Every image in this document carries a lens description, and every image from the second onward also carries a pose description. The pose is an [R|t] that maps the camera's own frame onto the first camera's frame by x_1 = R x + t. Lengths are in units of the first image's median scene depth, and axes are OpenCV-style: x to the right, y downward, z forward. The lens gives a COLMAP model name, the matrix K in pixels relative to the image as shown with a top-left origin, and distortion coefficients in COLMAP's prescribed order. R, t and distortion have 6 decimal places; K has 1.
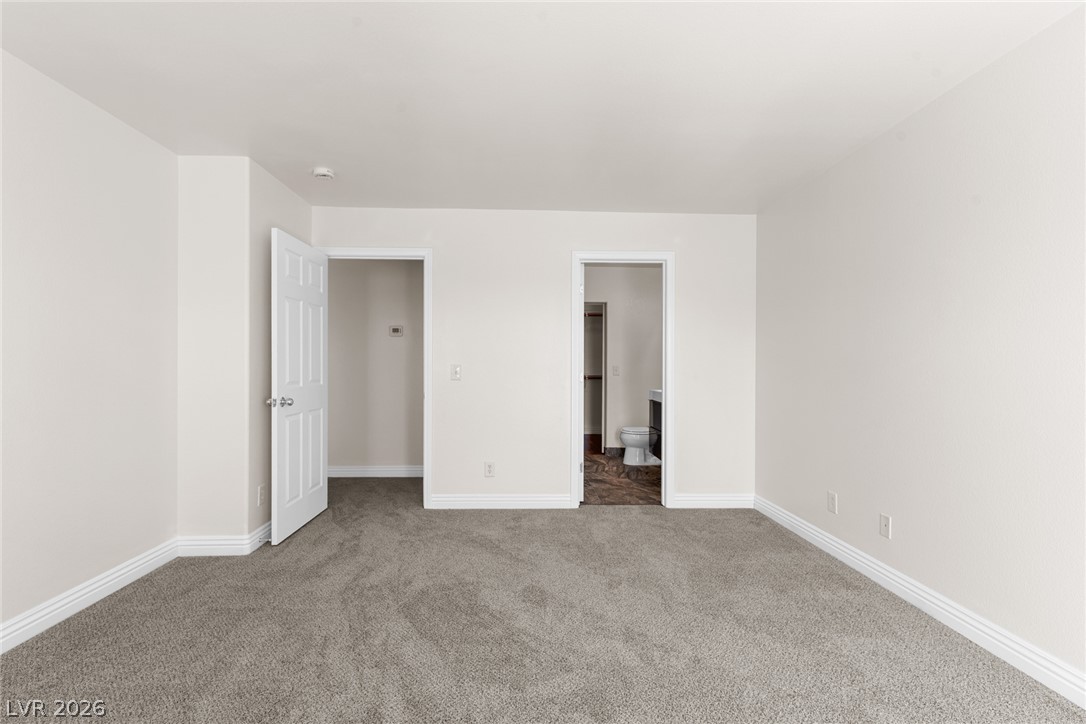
lens RADIAL K [[501.4, 0, 542.4], [0, 501.4, 366.6], [0, 0, 1]] dist [0.005526, 0.000033]
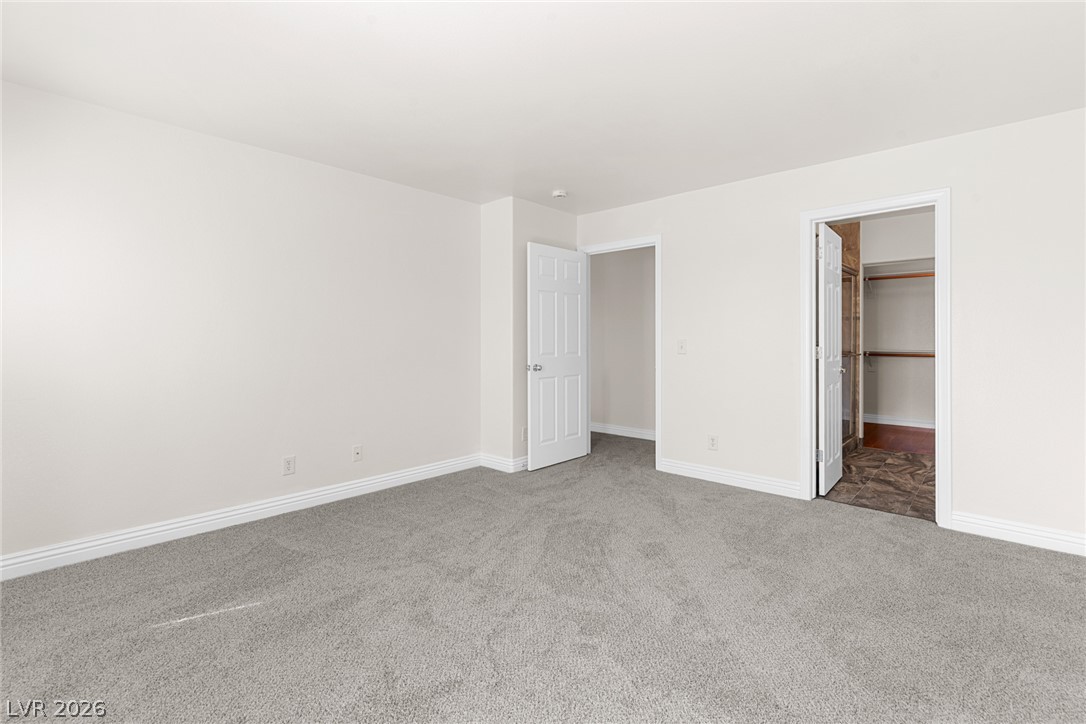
lens RADIAL K [[501.4, 0, 530.0], [0, 501.4, 340.8], [0, 0, 1]] dist [0.005526, 0.000033]
pose [[0.701922, -0.004502, -0.712239, 0.457978], [0.002997, 0.999990, -0.003367, 0.001237], [0.712247, 0.000229, 0.701929, 0.029484]]
